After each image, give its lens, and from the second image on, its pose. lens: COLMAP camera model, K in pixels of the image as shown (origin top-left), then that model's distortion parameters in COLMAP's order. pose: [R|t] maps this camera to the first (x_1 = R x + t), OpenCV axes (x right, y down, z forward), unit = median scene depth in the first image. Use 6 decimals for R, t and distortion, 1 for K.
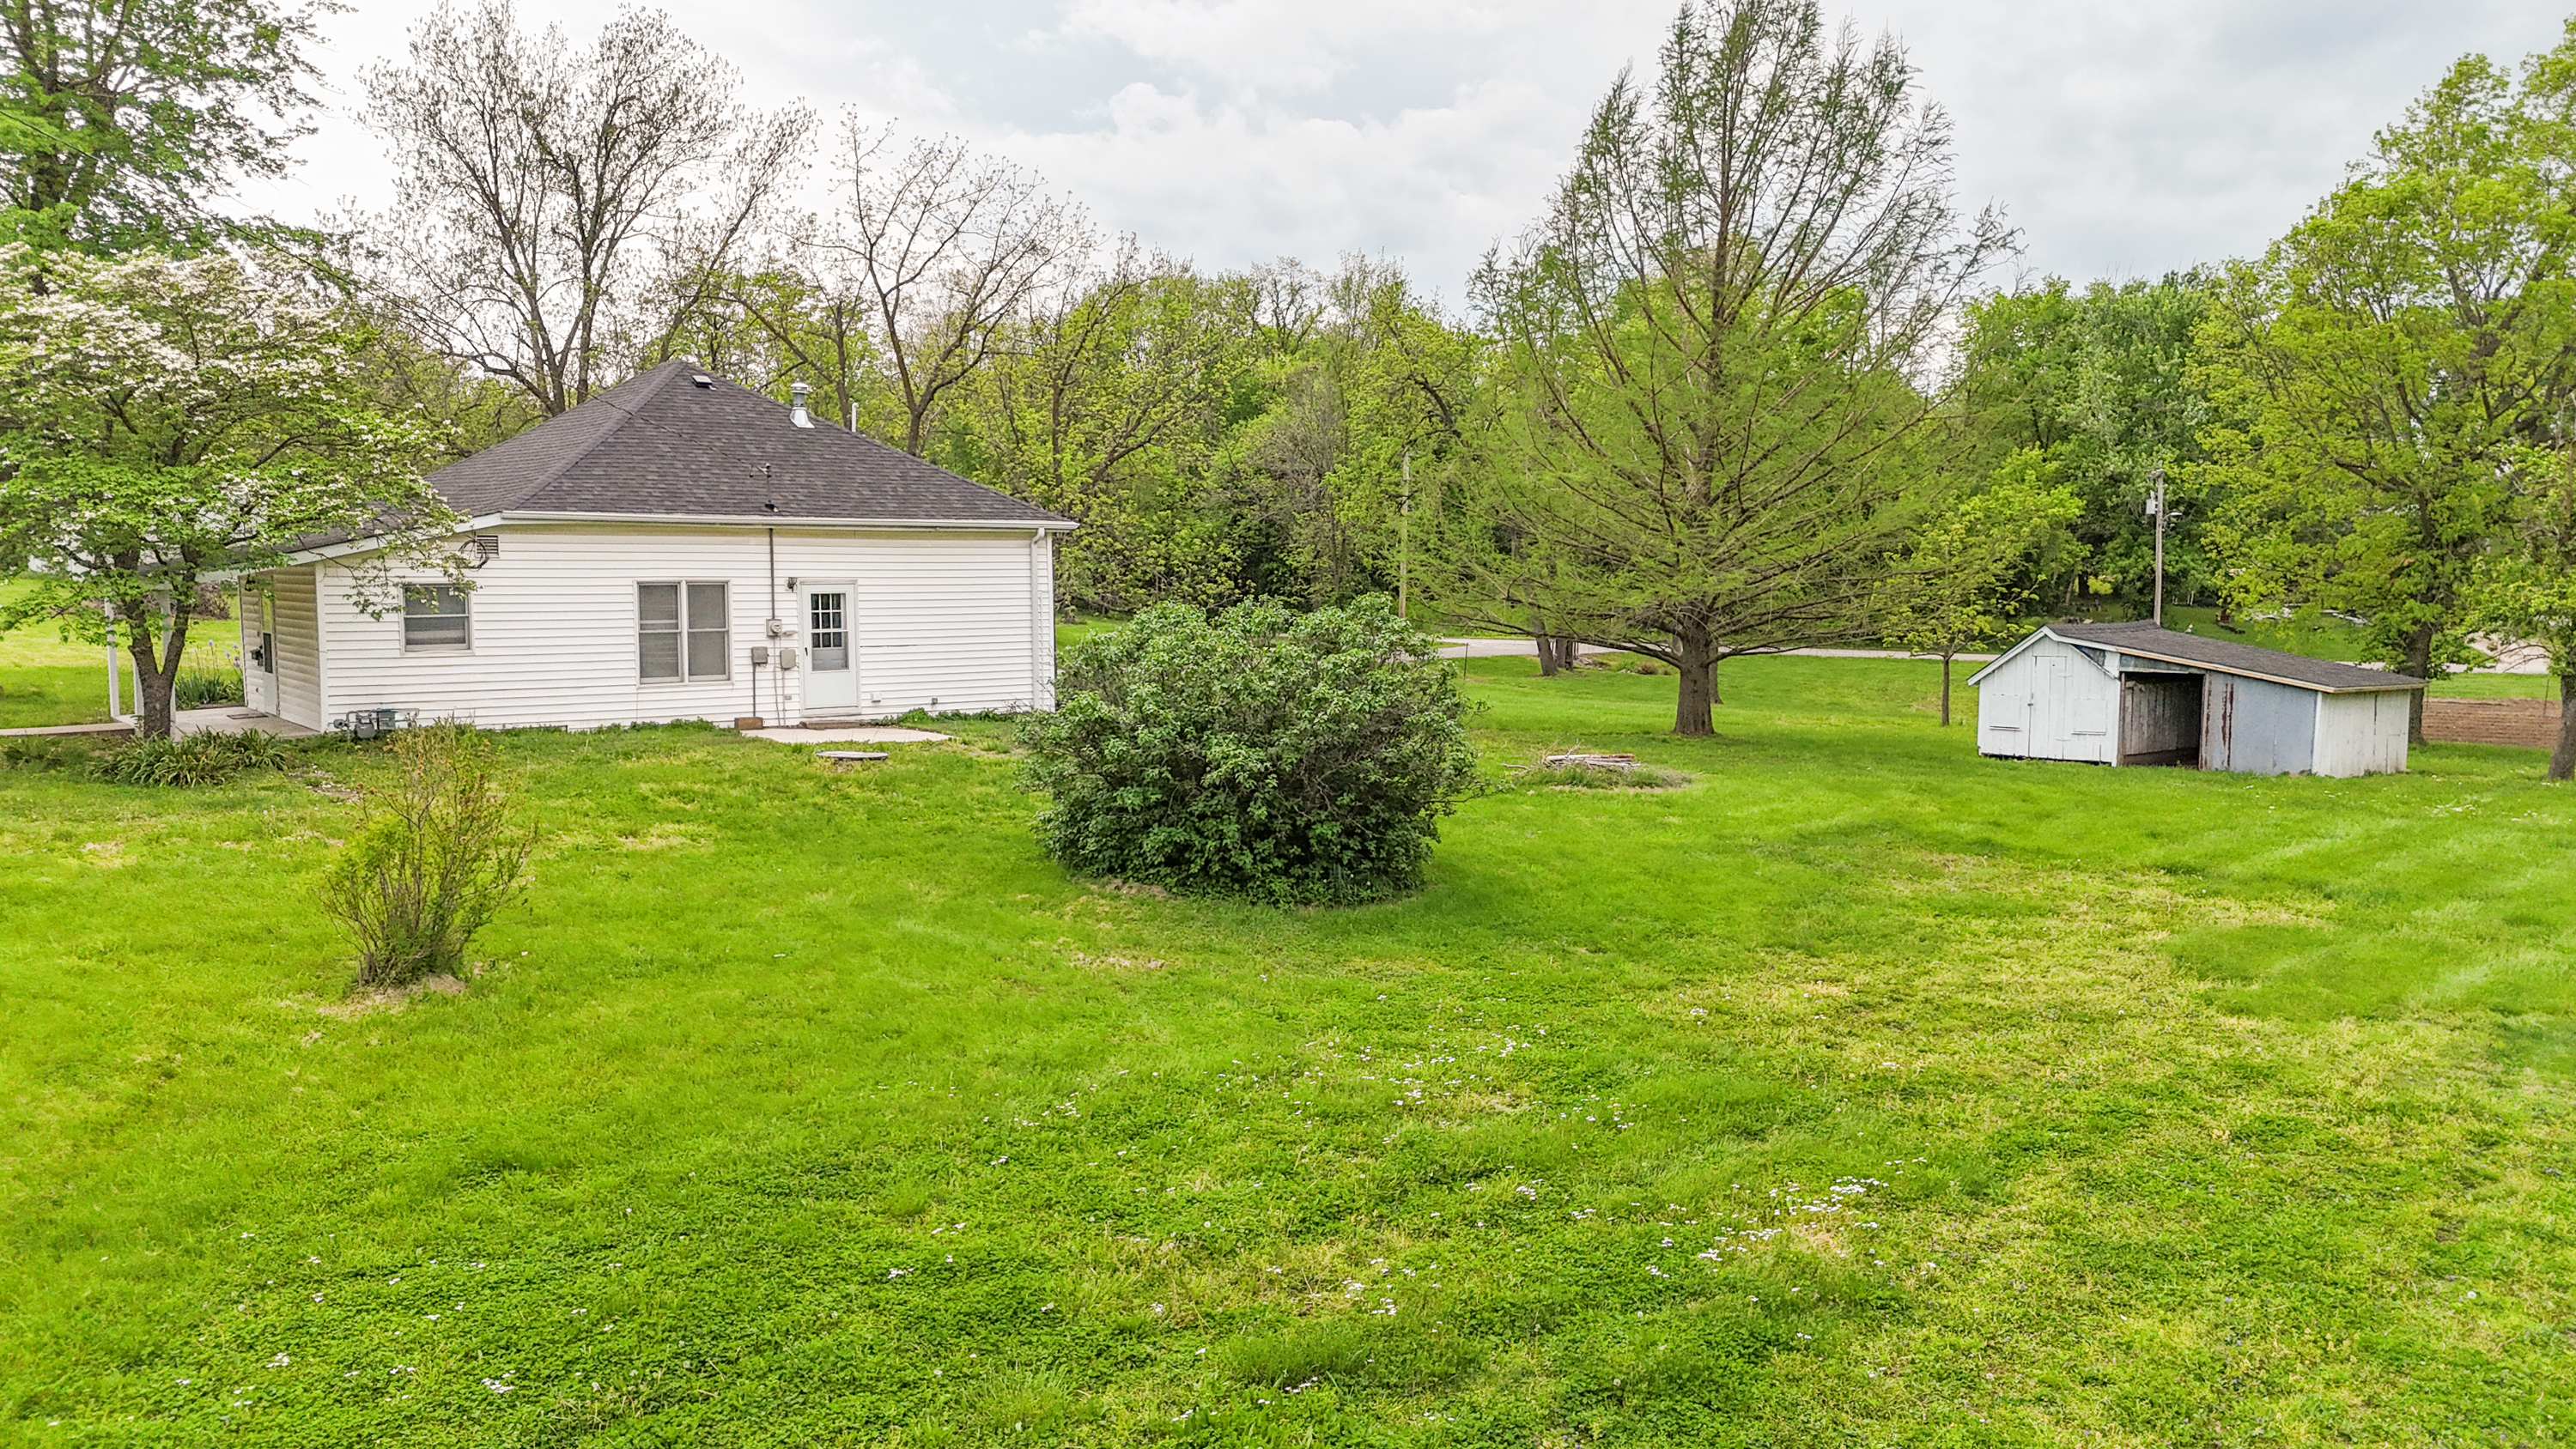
lens RADIAL K [[1880.3, 0, 1299.1], [0, 1880.3, 717.4], [0, 0, 1]] dist [0.061378, -0.061564]
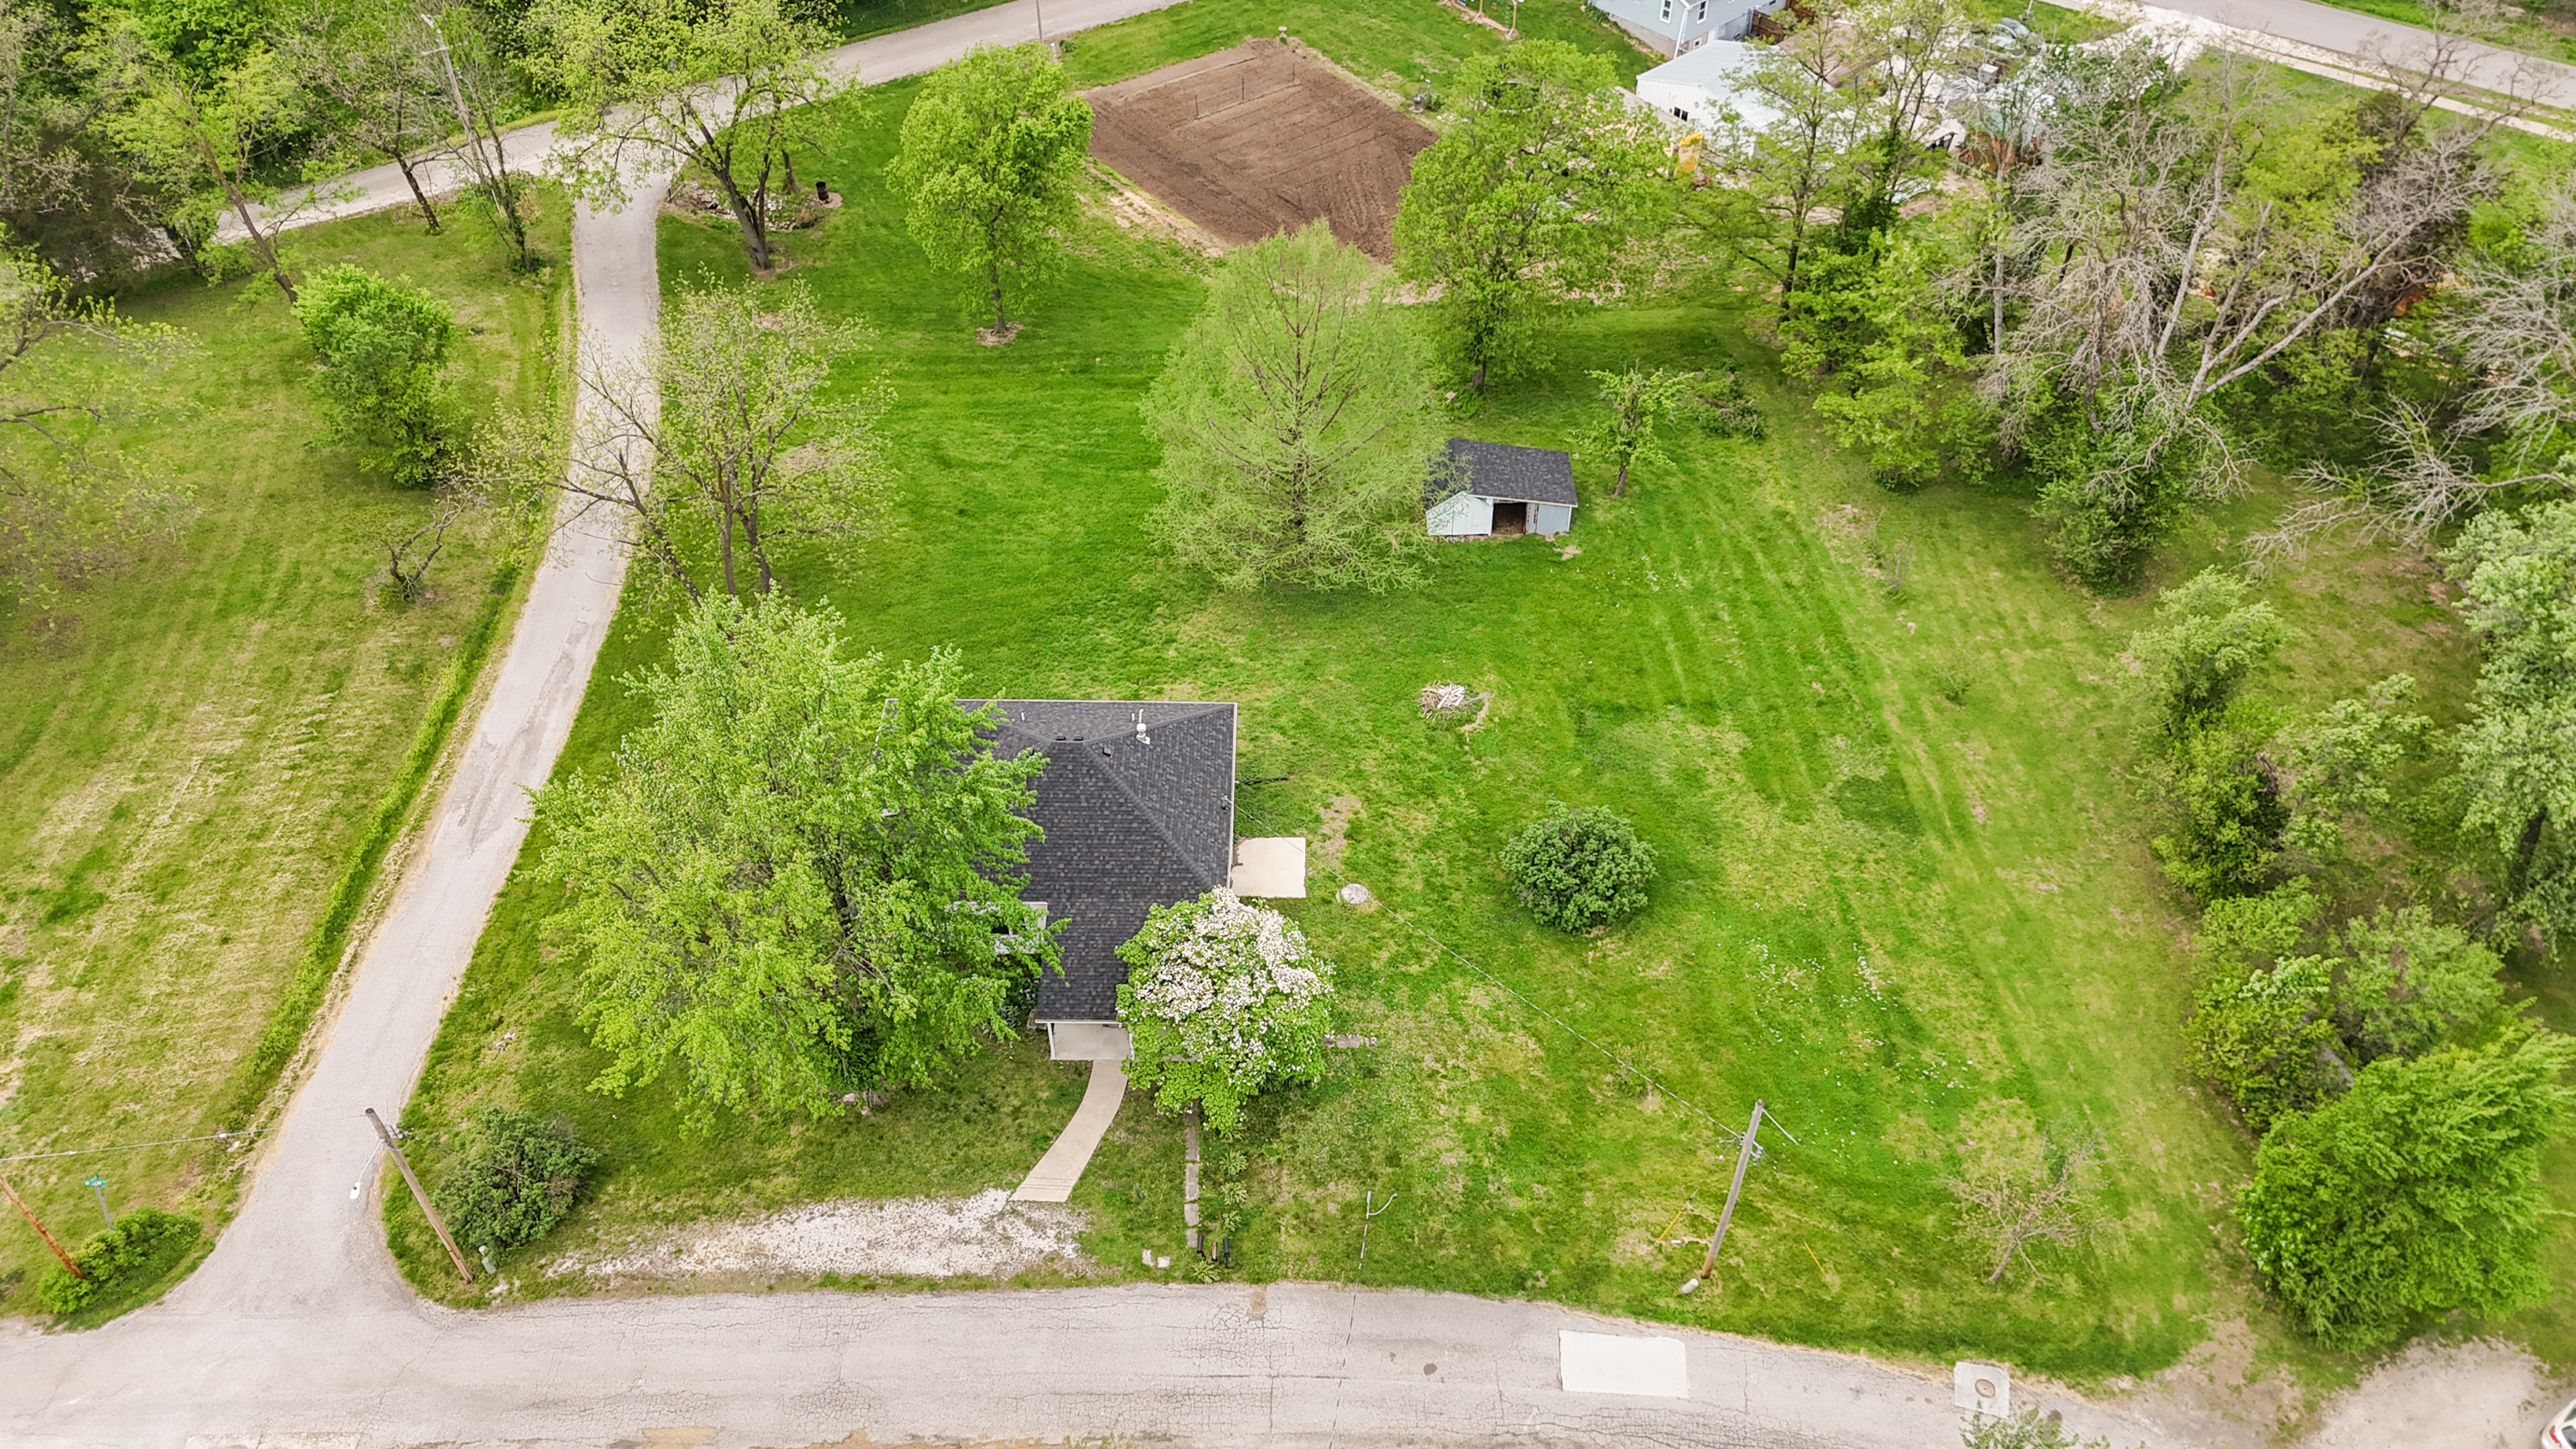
lens RADIAL K [[1880.3, 0, 1268.4], [0, 1880.3, 690.9], [0, 0, 1]] dist [0.061378, -0.061564]
pose [[0.636165, -0.543707, 0.547428, -1.165324], [0.077999, 0.751199, 0.655451, -1.412360], [-0.767600, -0.374276, 0.520295, -0.103048]]
